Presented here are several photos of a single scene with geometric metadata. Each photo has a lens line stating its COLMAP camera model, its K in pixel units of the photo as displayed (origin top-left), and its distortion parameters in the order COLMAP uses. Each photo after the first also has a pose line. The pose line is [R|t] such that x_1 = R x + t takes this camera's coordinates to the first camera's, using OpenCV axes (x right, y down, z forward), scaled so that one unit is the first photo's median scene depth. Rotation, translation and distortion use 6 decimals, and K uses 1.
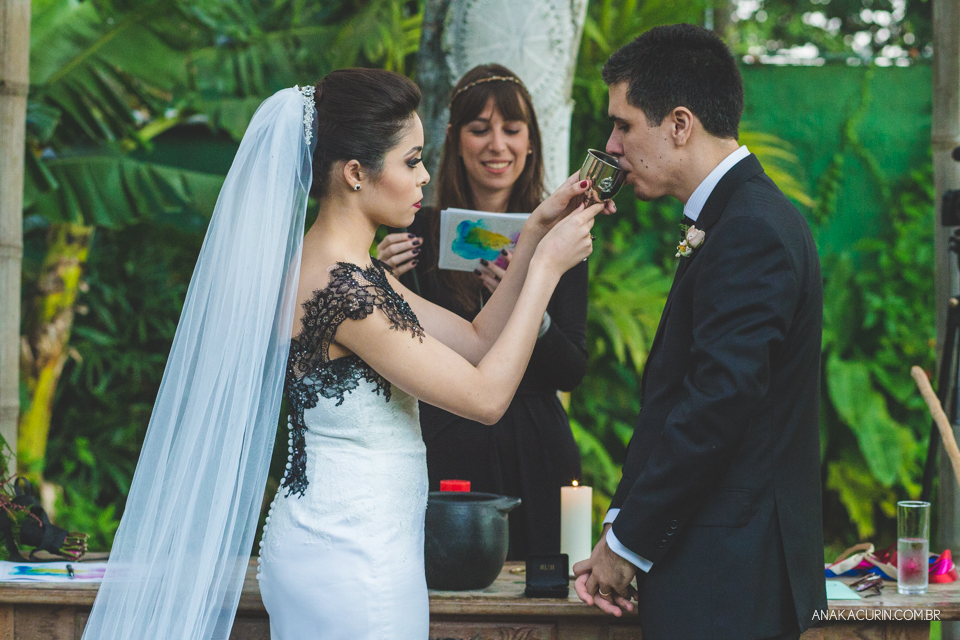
lens RADIAL K [[2404.9, 0, 480.0], [0, 2404.9, 320.0], [0, 0, 1]] dist [-0.067088, -0.165401]
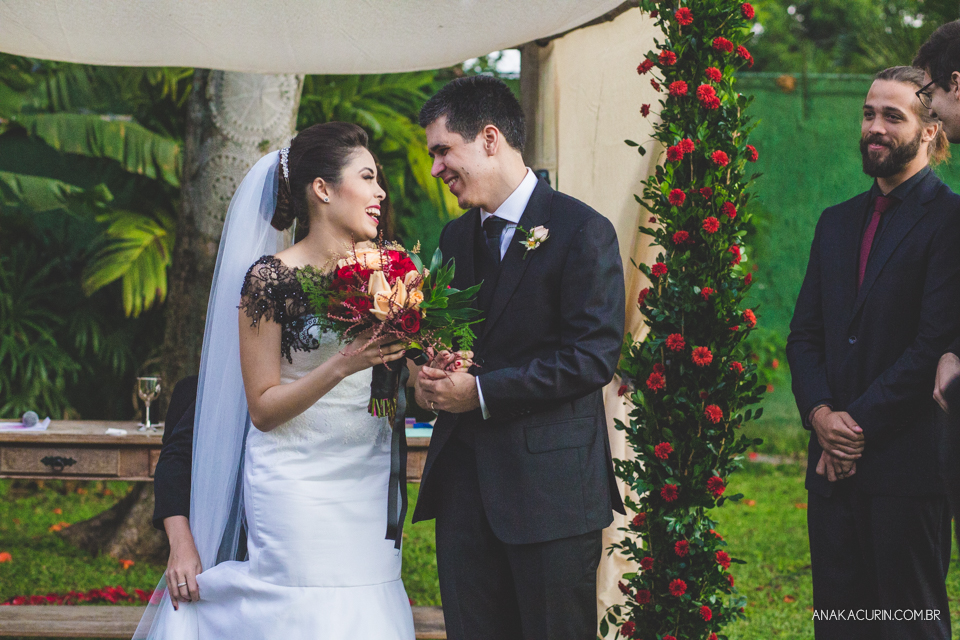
lens RADIAL K [[2451.8, 0, 480.0], [0, 2451.8, 320.0], [0, 0, 1]] dist [-0.014867, -1.467078]
pose [[0.995531, -0.002299, 0.094412, 0.006096], [0.000946, 0.999896, 0.014368, 0.001126], [-0.094435, -0.014214, 0.995430, -0.344637]]
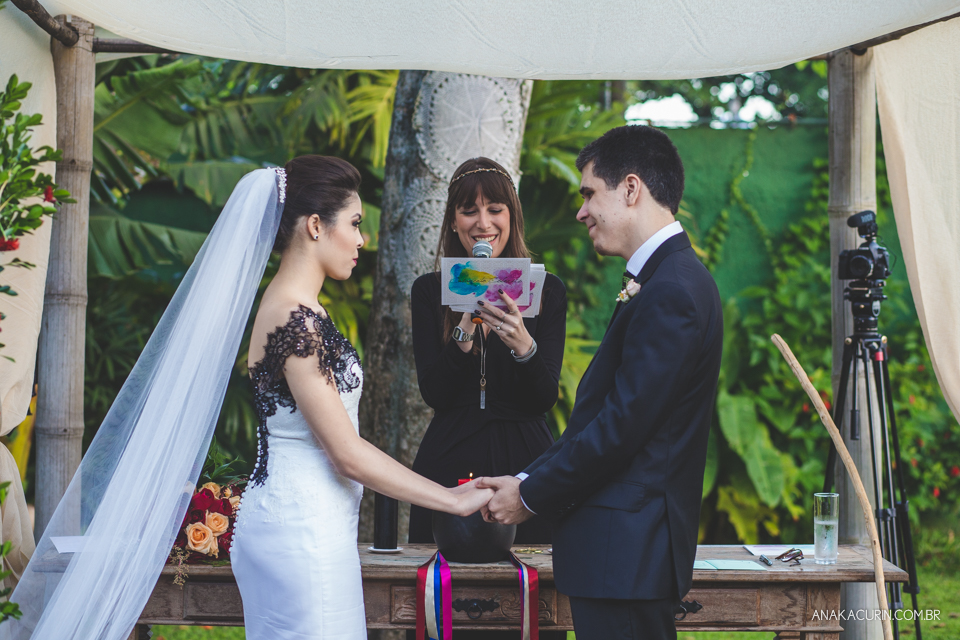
lens RADIAL K [[2404.9, 0, 480.0], [0, 2404.9, 320.0], [0, 0, 1]] dist [-0.067088, -0.165401]
pose [[0.998299, -0.000055, 0.058309, -0.035470], [0.001079, 0.999846, -0.017519, 0.001756], [-0.058299, 0.017552, 0.998145, -0.124904]]
